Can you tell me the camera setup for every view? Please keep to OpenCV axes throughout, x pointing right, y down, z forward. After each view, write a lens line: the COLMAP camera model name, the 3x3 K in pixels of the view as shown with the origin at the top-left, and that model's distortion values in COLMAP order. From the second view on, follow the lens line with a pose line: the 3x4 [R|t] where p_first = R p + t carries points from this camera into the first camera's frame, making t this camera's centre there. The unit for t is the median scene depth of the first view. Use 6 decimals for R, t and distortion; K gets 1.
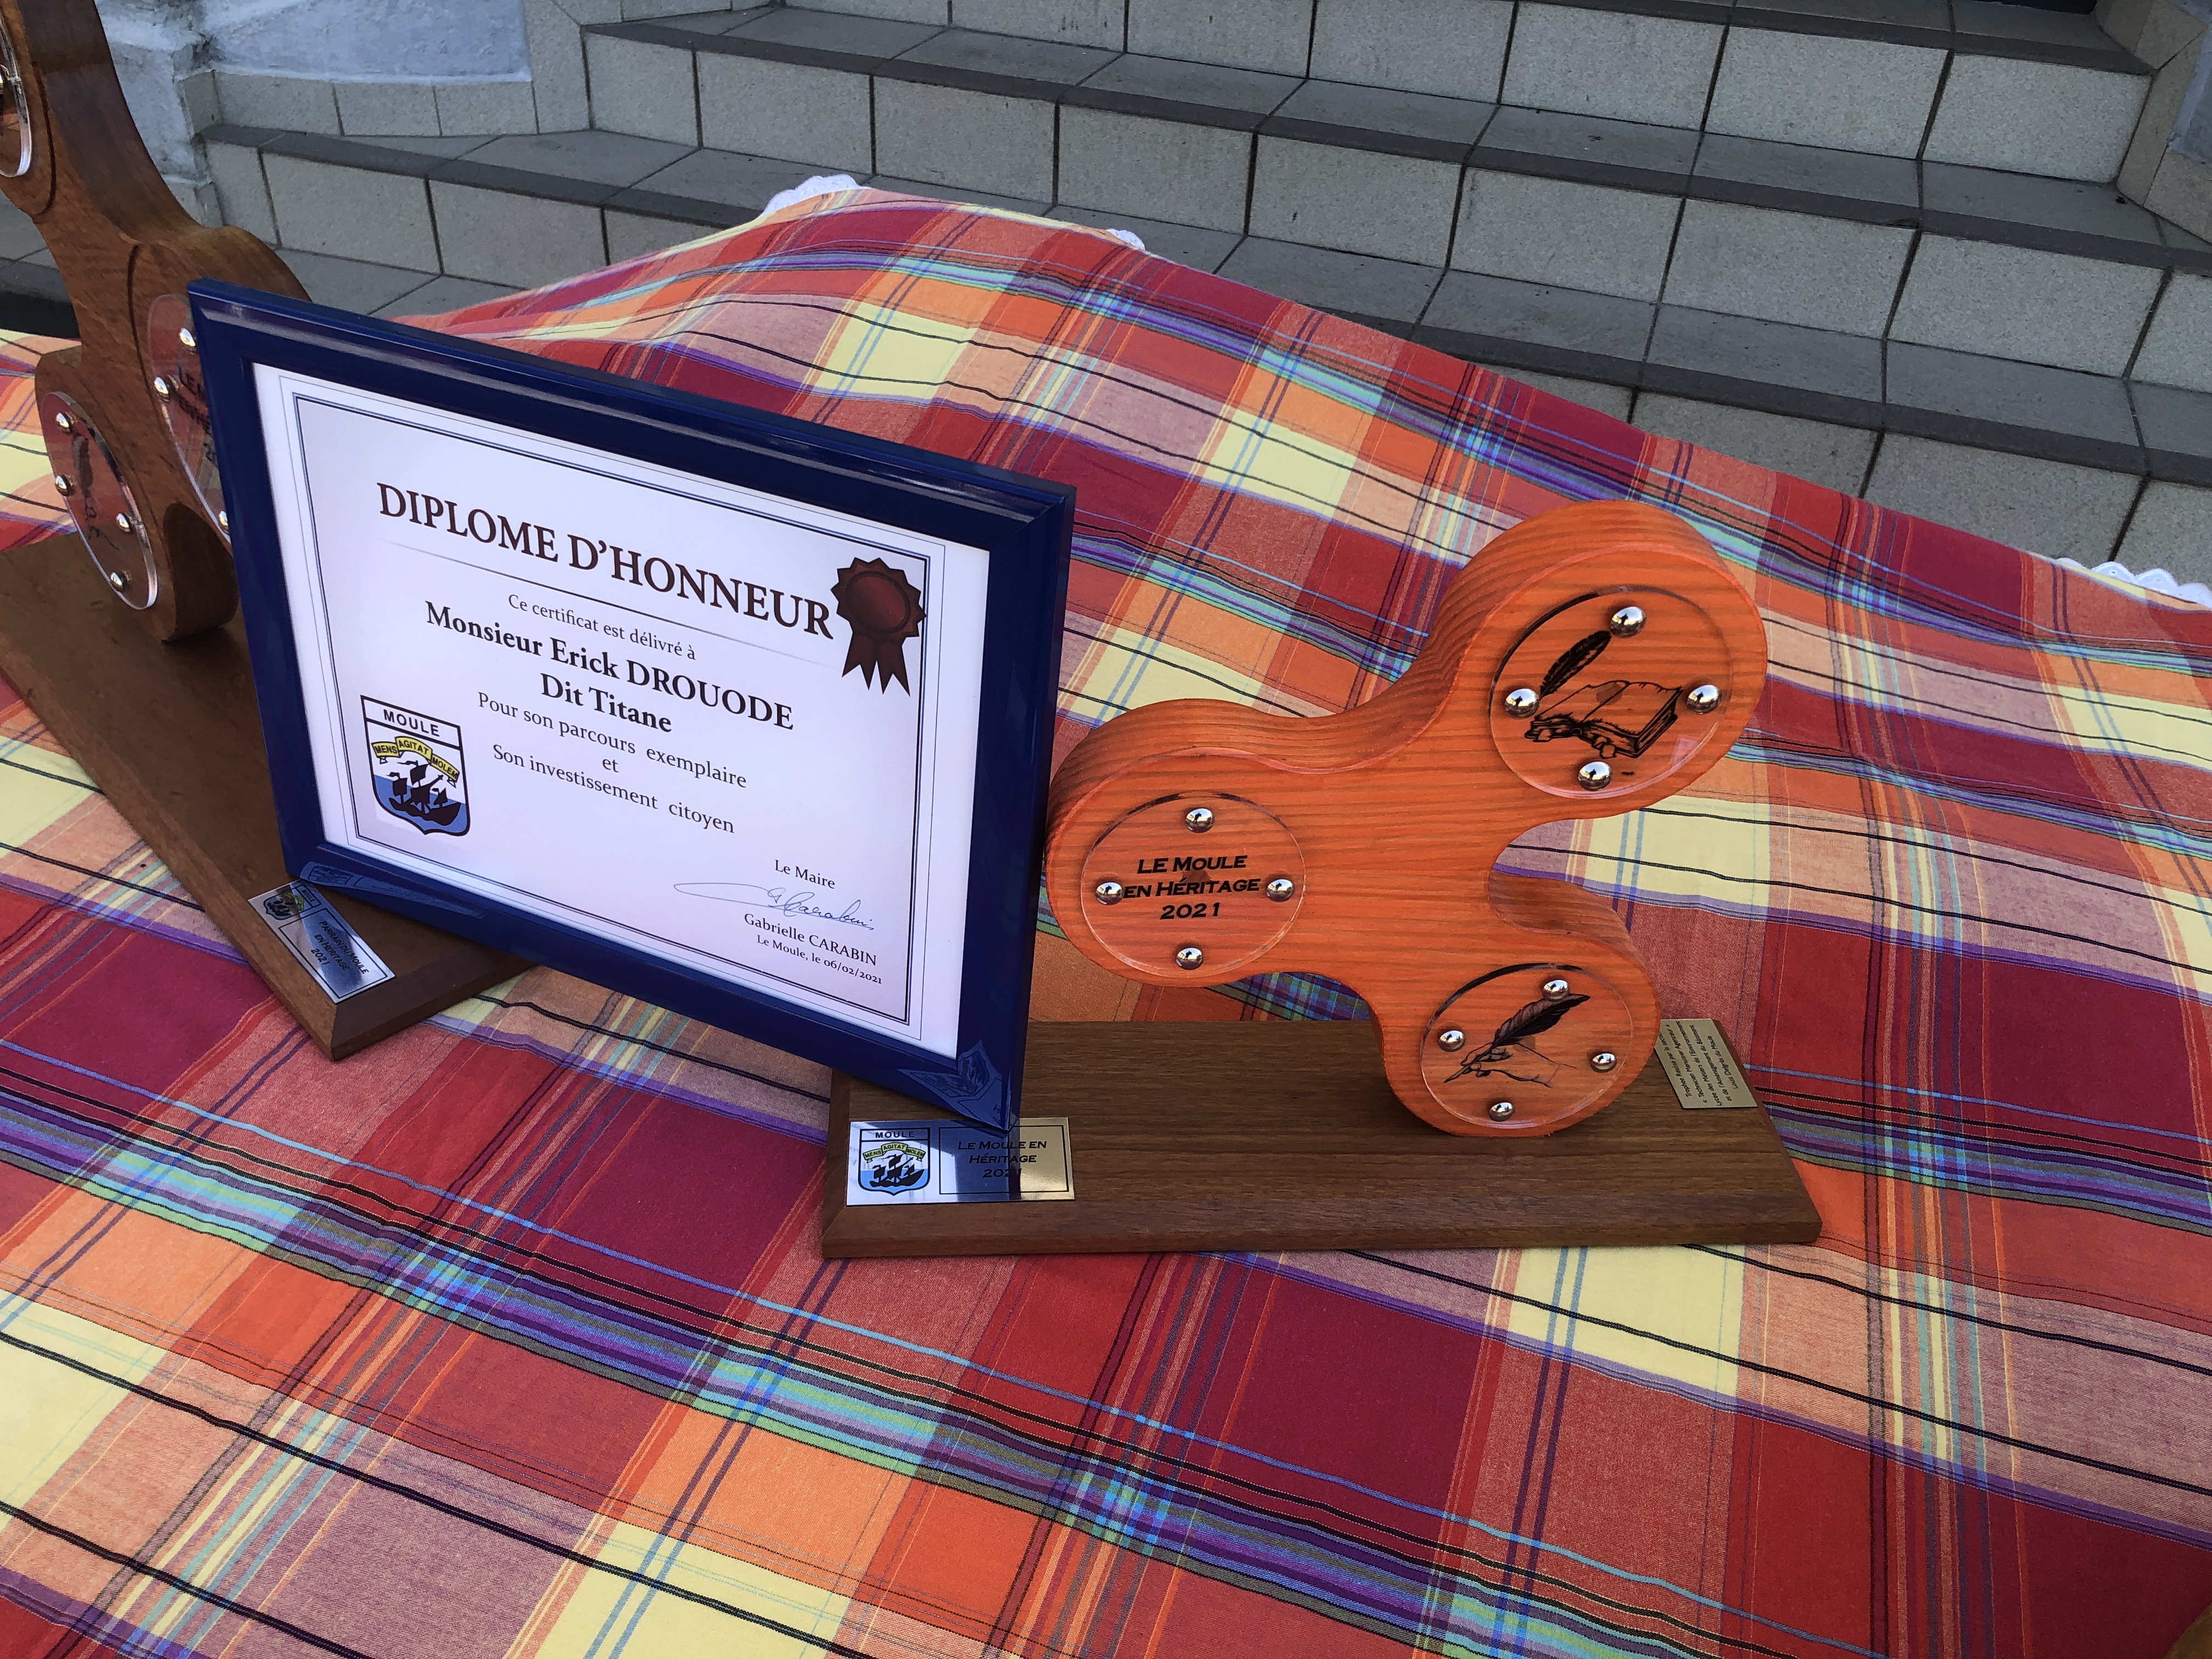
lens RADIAL K [[1823.5, 0, 1081.5], [0, 1823.5, 806.3], [0, 0, 1]] dist [0.007791, -0.005621]
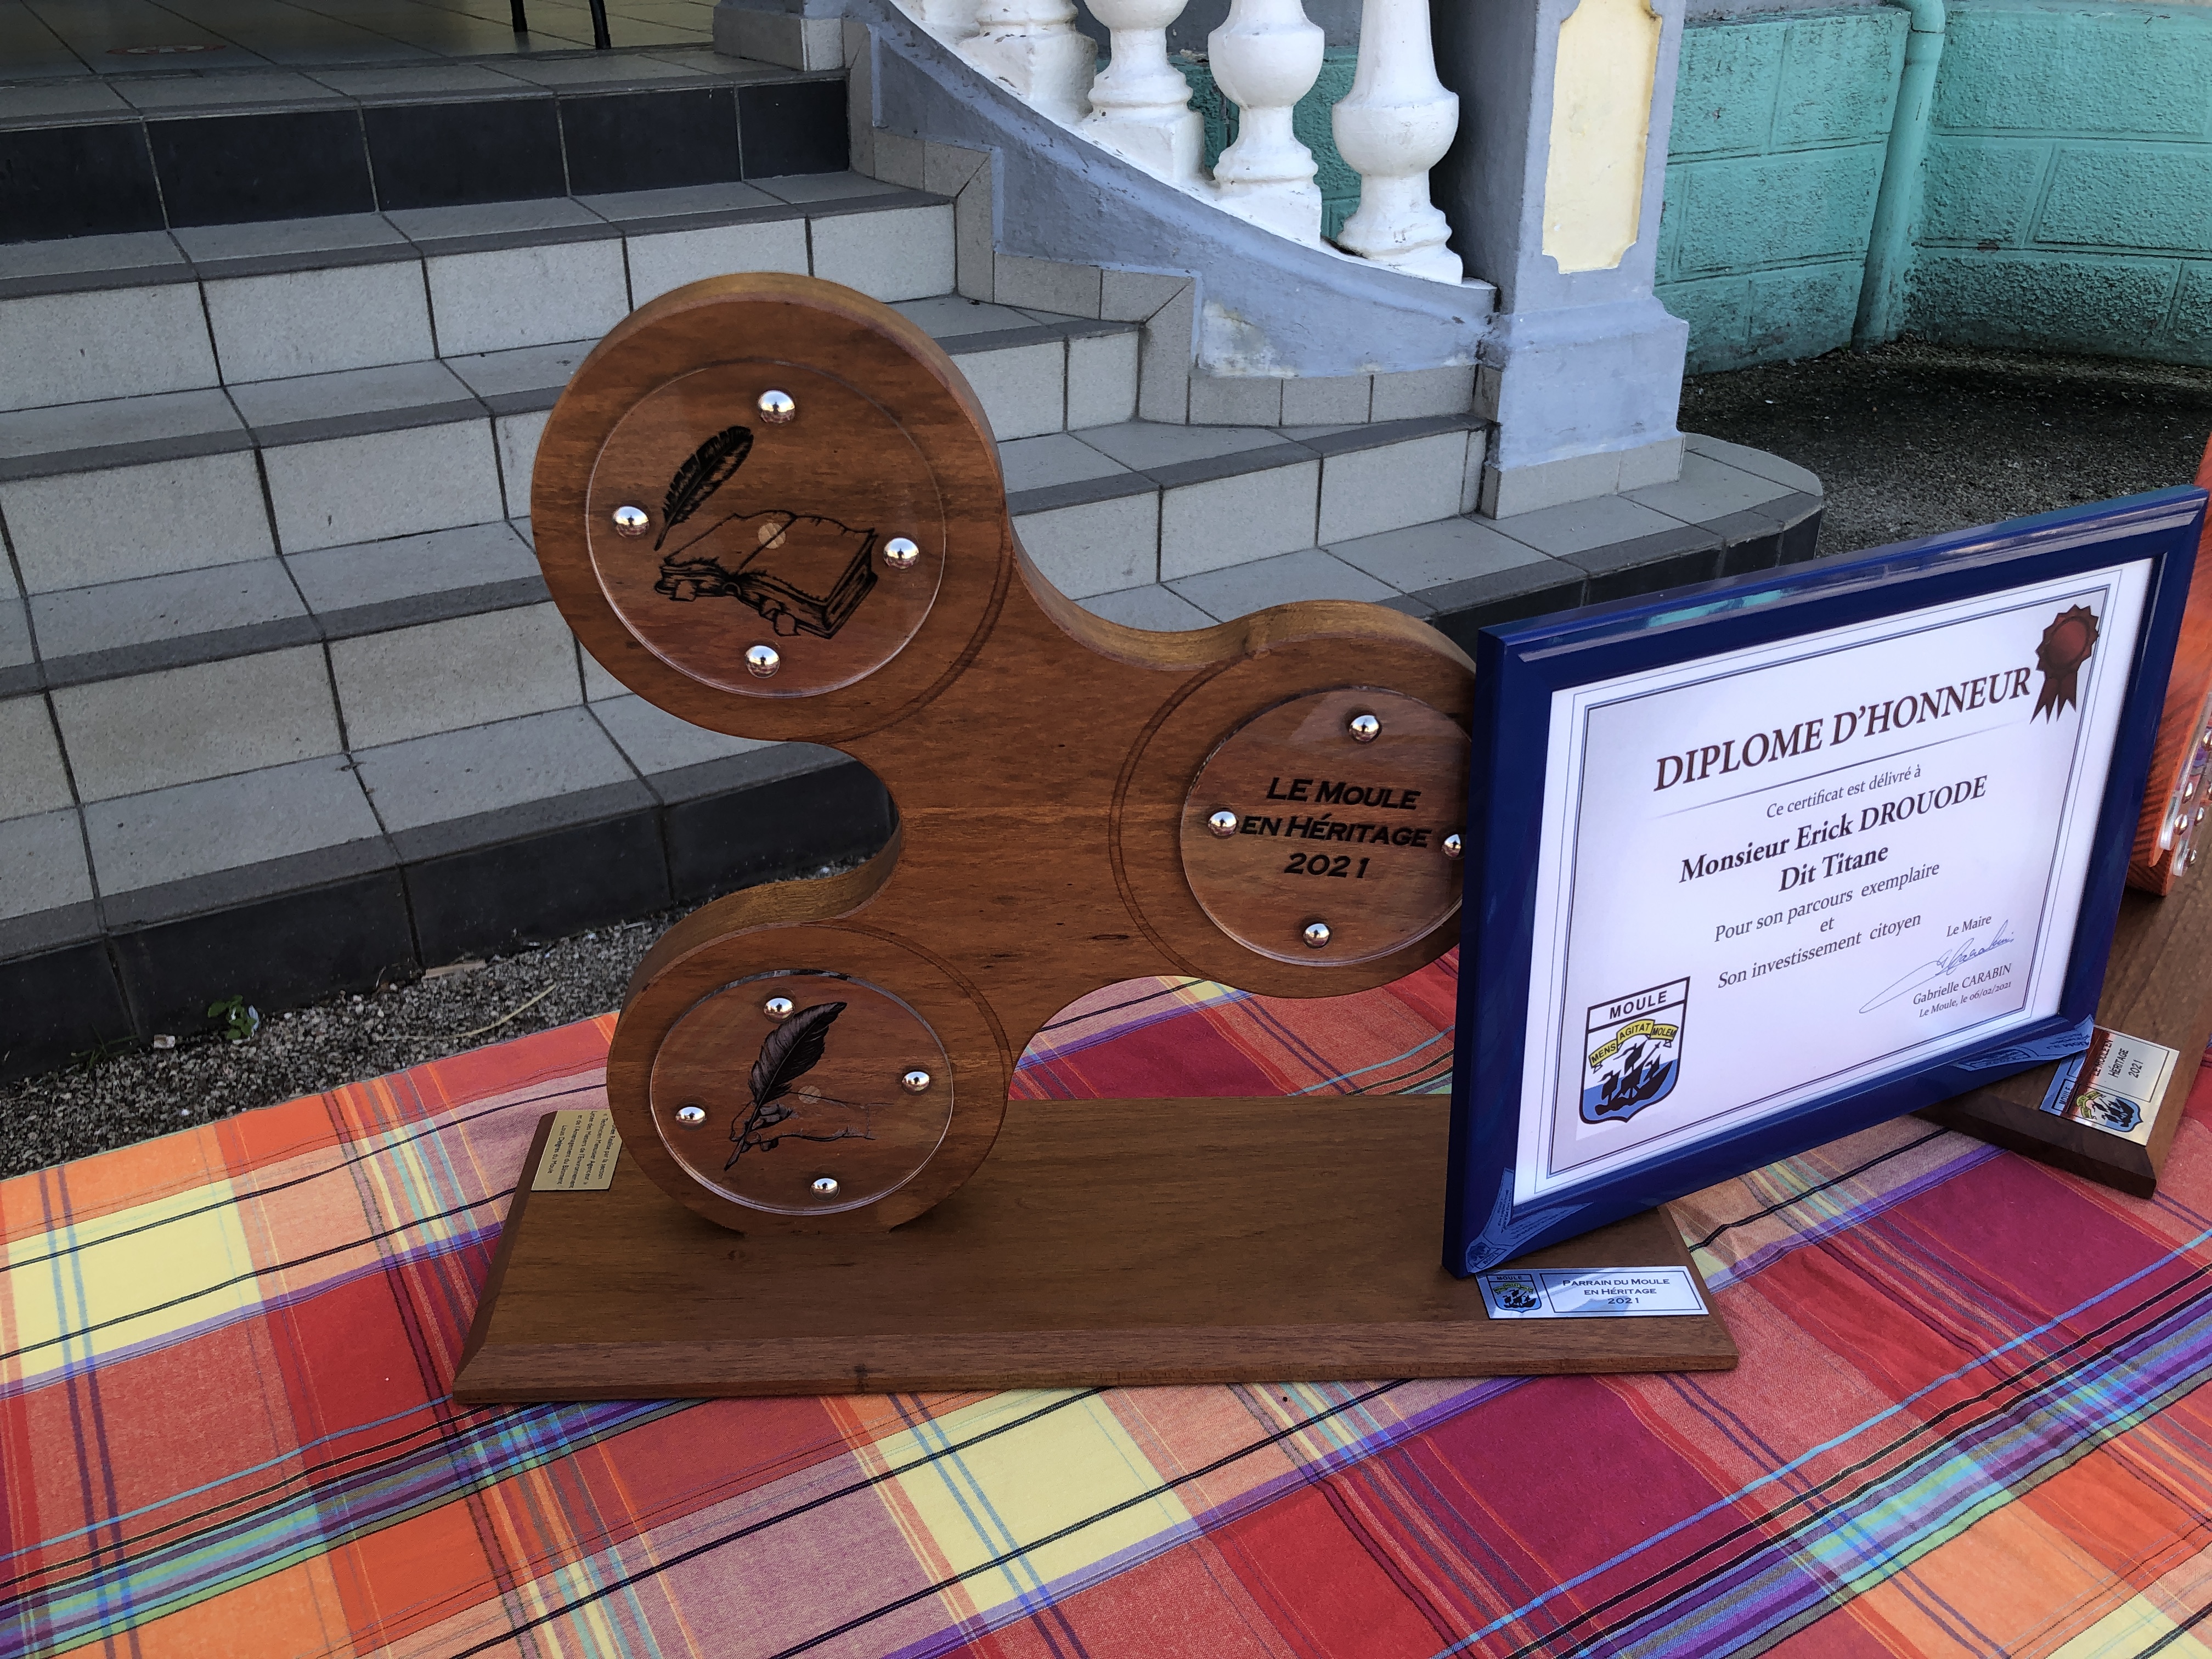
lens RADIAL K [[1832.2, 0, 1099.6], [0, 1832.2, 811.4], [0, 0, 1]] dist [0.004324, -0.000384]
pose [[0.645979, -0.402109, 0.648860, -1.137974], [0.467686, 0.880275, 0.079912, -0.345117], [-0.603309, 0.251842, 0.756700, 0.426710]]
